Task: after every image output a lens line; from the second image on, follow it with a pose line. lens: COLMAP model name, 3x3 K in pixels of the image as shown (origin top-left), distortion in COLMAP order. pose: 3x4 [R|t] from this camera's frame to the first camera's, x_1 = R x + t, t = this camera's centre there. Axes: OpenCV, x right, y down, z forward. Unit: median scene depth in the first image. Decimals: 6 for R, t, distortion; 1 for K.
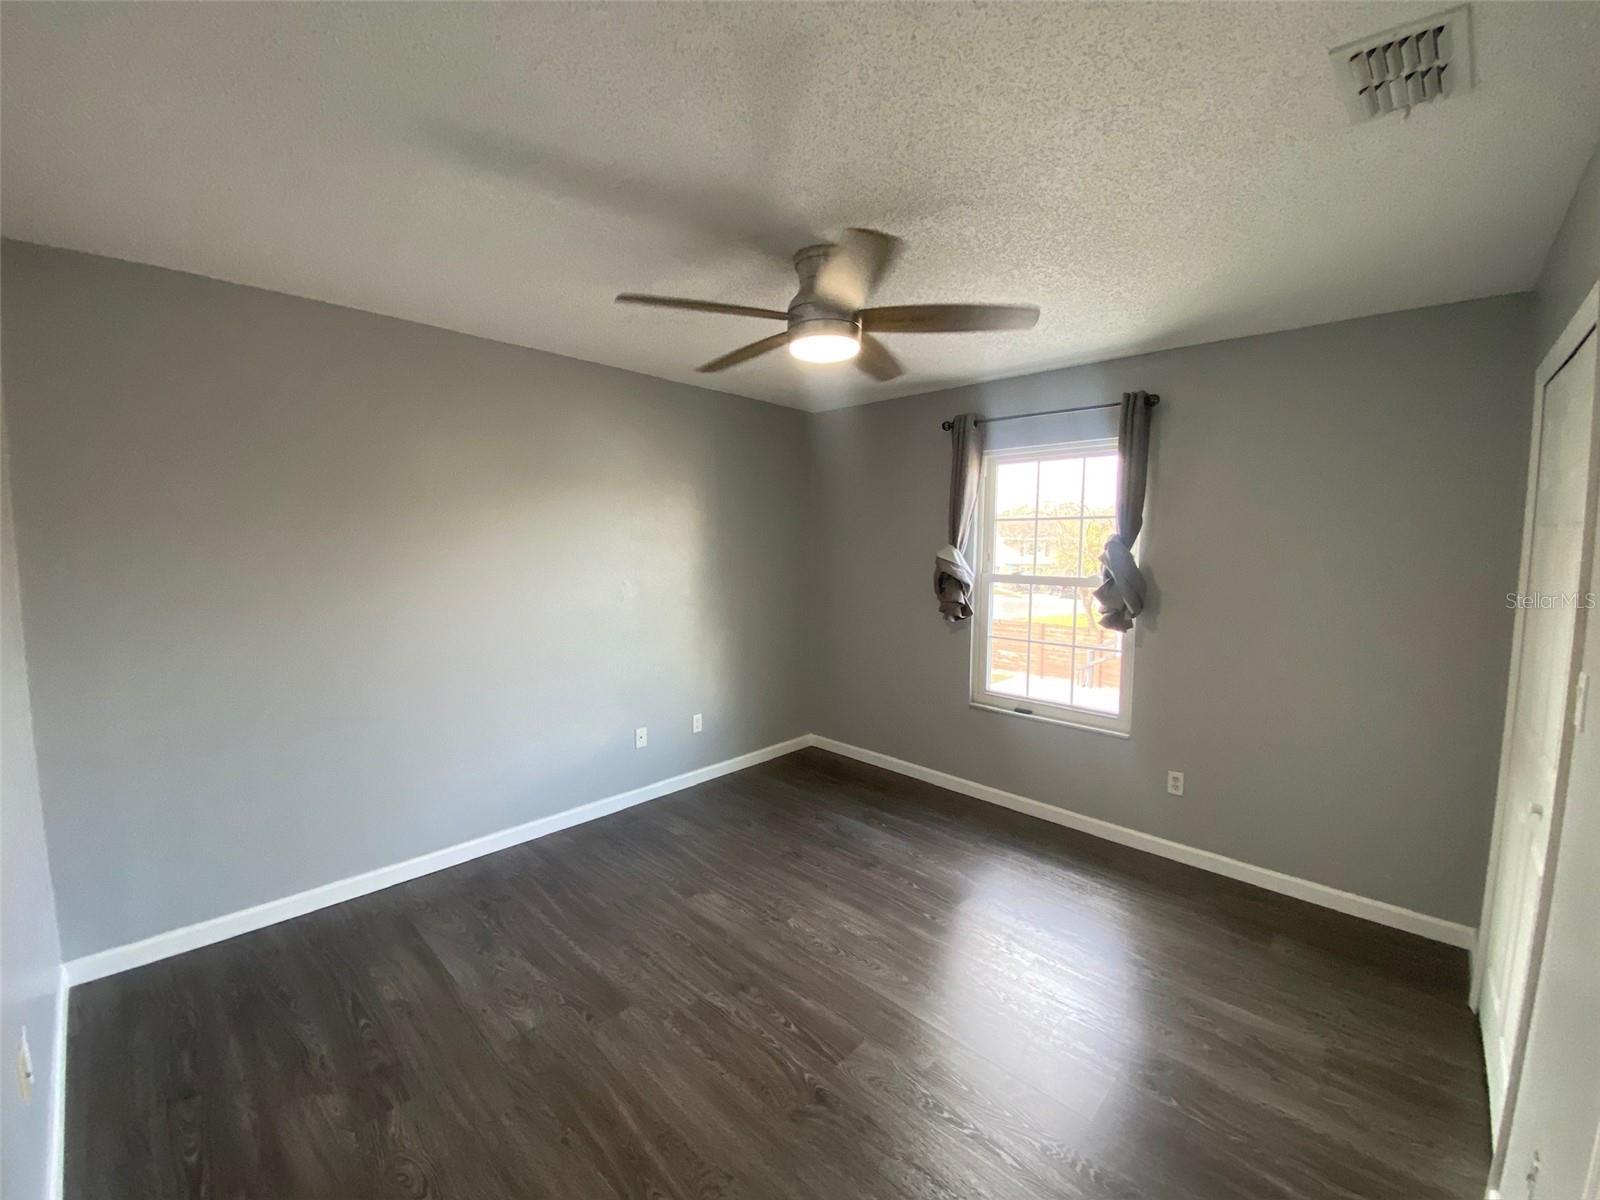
lens RADIAL K [[664.7, 0, 800.0], [0, 664.7, 600.0], [0, 0, 1]] dist [-0.000381, -0.000226]
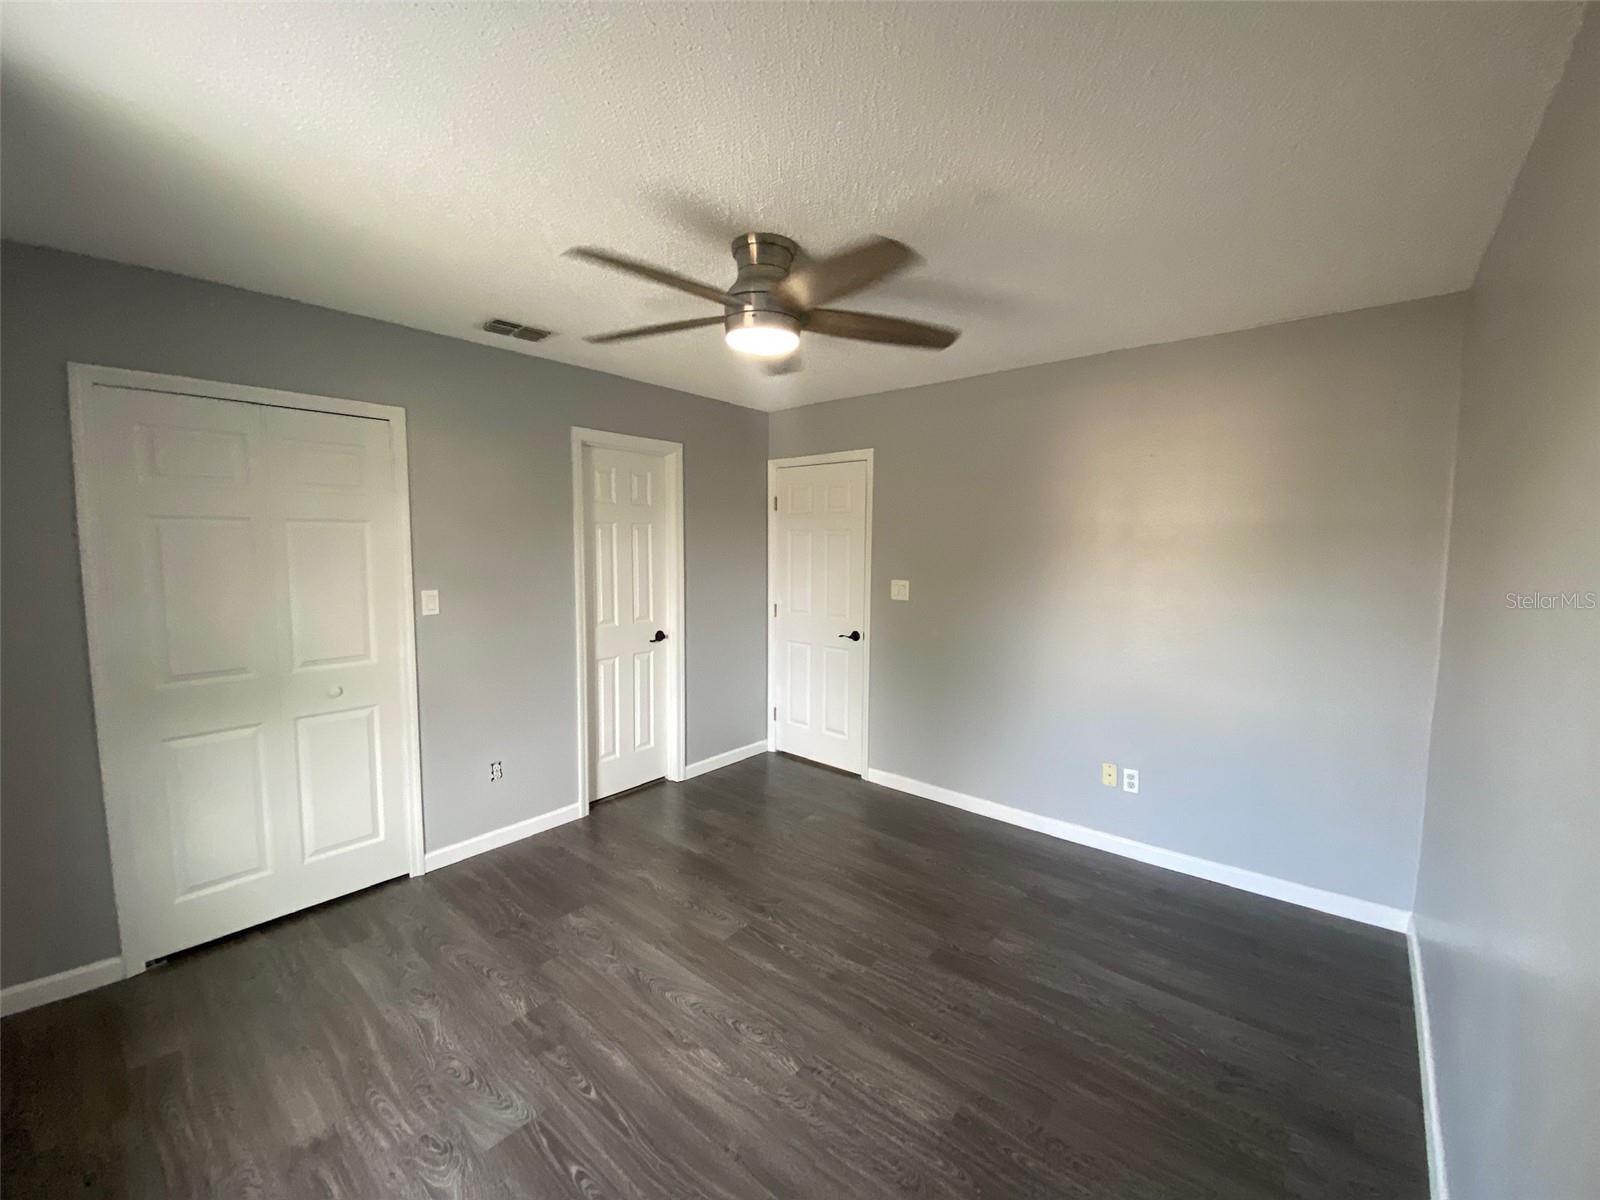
lens RADIAL K [[664.7, 0, 800.0], [0, 664.7, 600.0], [0, 0, 1]] dist [-0.000381, -0.000226]
pose [[-0.997947, -0.012038, -0.062899, 0.035265], [-0.023496, 0.982504, 0.184752, -0.168952], [0.059575, 0.185851, -0.980770, 1.833682]]
